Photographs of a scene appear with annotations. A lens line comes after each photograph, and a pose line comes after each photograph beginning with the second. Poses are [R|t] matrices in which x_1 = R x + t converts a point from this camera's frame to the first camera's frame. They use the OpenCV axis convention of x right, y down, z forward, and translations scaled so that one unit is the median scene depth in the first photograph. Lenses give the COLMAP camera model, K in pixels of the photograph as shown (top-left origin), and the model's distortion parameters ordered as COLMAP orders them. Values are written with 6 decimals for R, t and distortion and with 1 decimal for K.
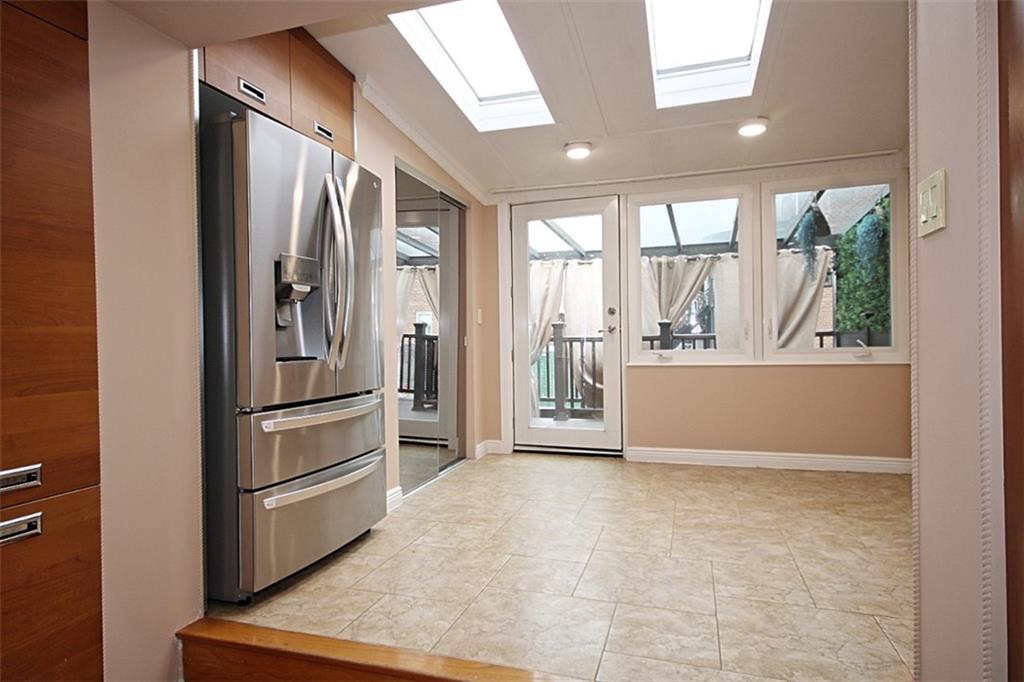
lens RADIAL K [[562.5, 0, 512.0], [0, 562.5, 341.0], [0, 0, 1]] dist [0.000656, 0.001359]
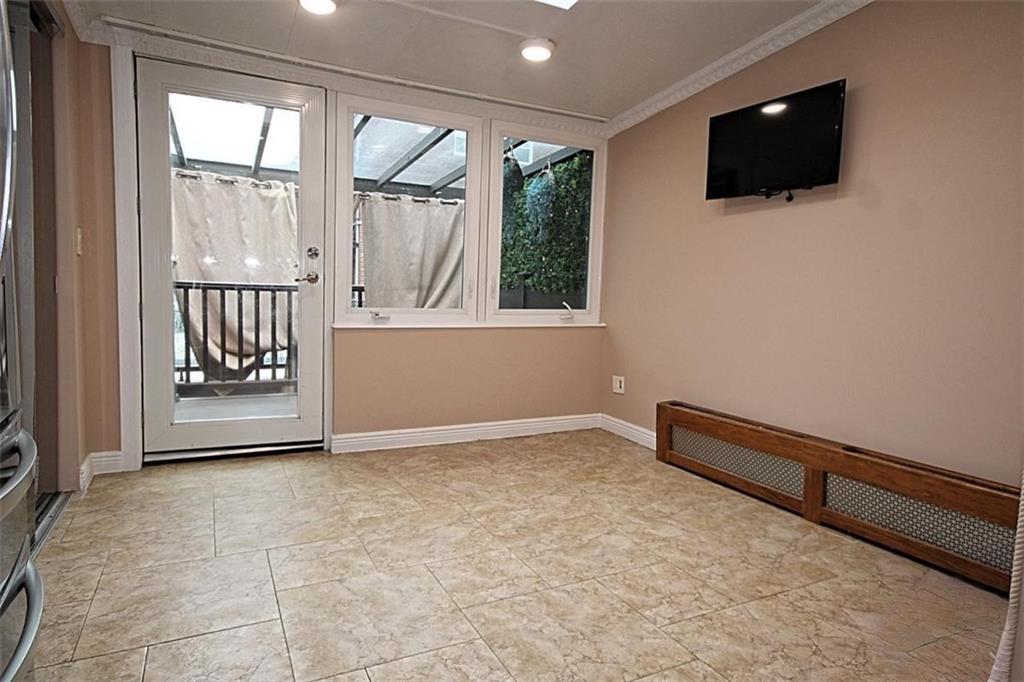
lens RADIAL K [[595.6, 0, 512.0], [0, 595.6, 341.0], [0, 0, 1]] dist [0.006975, 0.003515]
pose [[0.705461, -0.023097, 0.708372, -0.239330], [-0.042173, 0.996330, 0.074486, -0.009782], [-0.707492, -0.082421, 0.701898, 0.353698]]
